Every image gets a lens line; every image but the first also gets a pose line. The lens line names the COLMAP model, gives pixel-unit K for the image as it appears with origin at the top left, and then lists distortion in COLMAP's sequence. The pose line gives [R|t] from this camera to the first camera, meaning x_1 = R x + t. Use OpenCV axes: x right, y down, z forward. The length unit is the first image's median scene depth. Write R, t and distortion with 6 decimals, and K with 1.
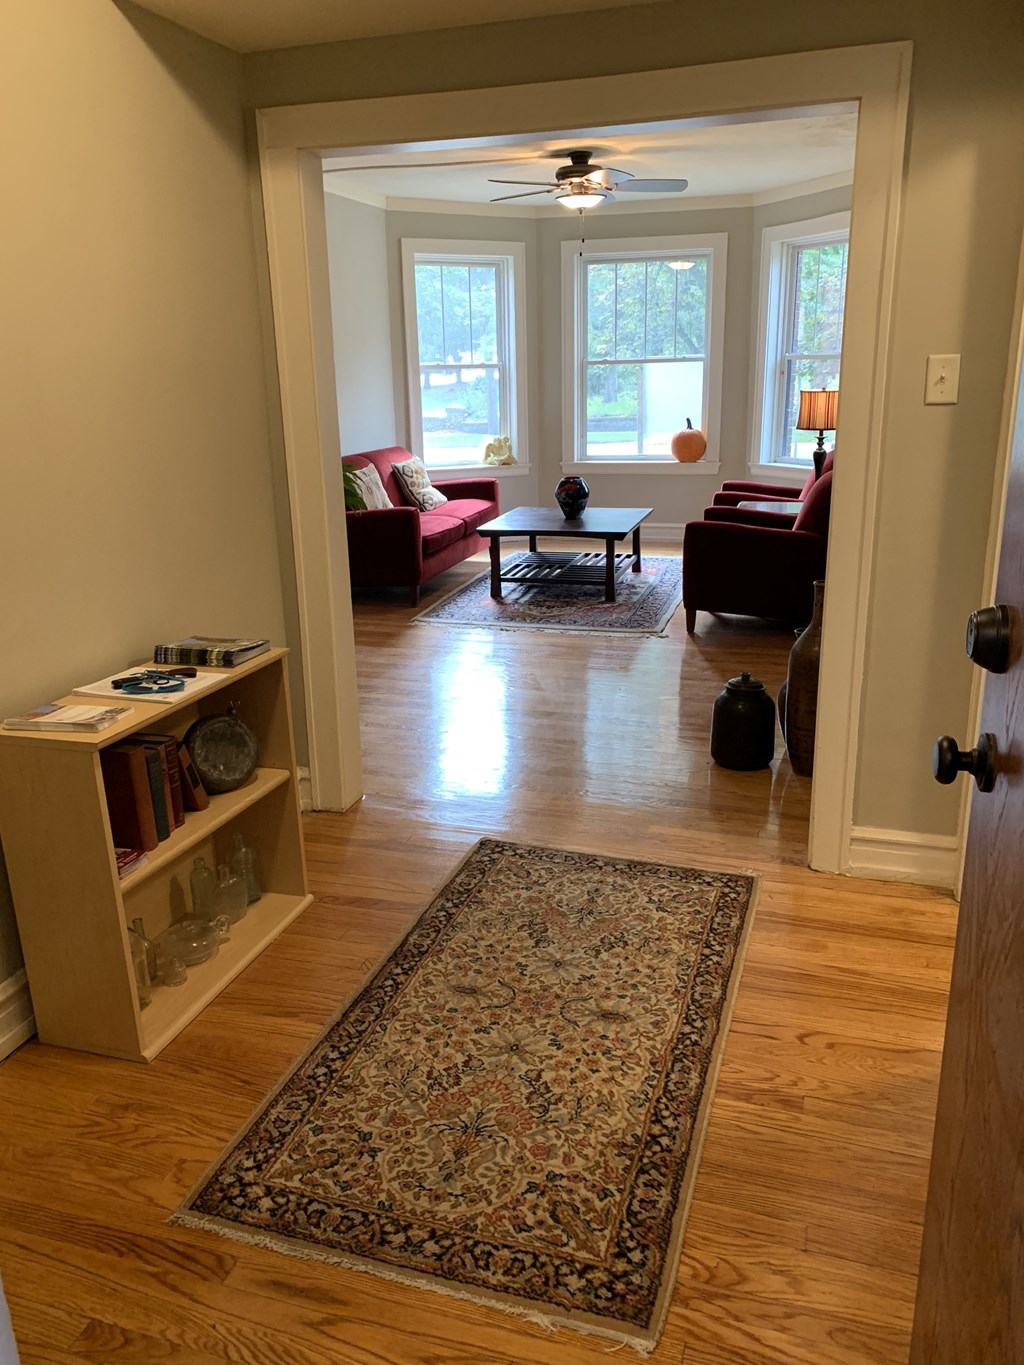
lens RADIAL K [[1032.6, 0, 502.6], [0, 1032.6, 678.9], [0, 0, 1]] dist [0.024915, -0.029587]
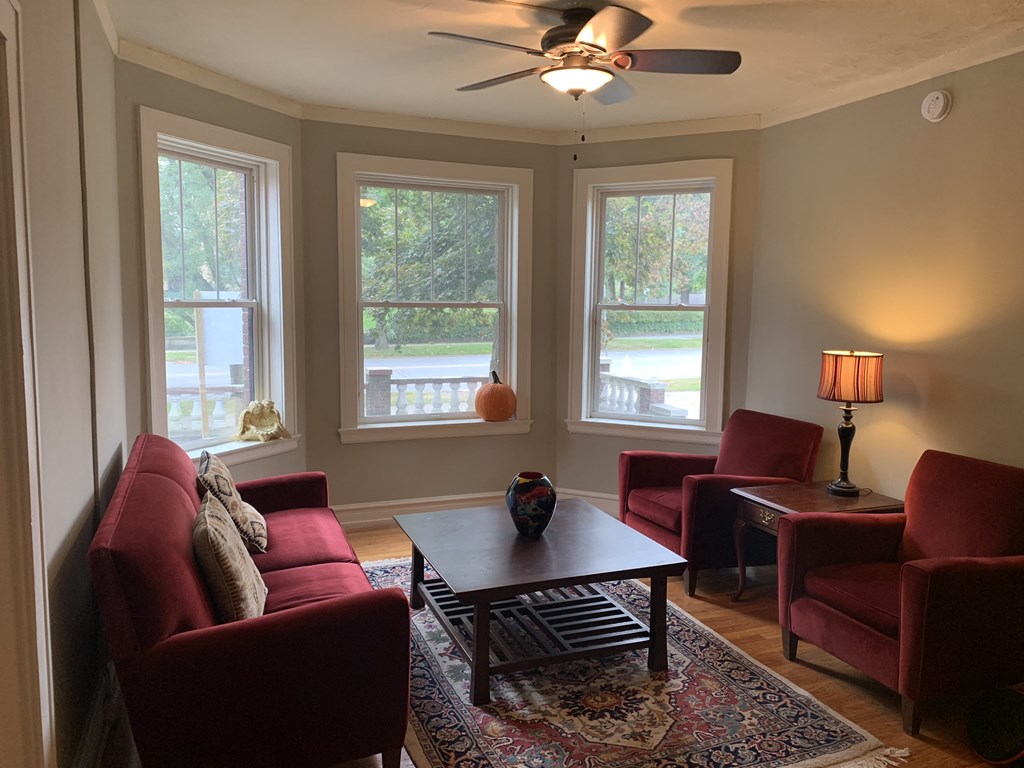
lens RADIAL K [[774.7, 0, 514.7], [0, 774.7, 376.7], [0, 0, 1]] dist [0.024915, -0.029587]
pose [[0.784289, -0.031500, 0.619596, -0.217098], [0.149696, 0.978810, -0.139724, -0.168259], [-0.602065, 0.202335, 0.772385, 0.540729]]
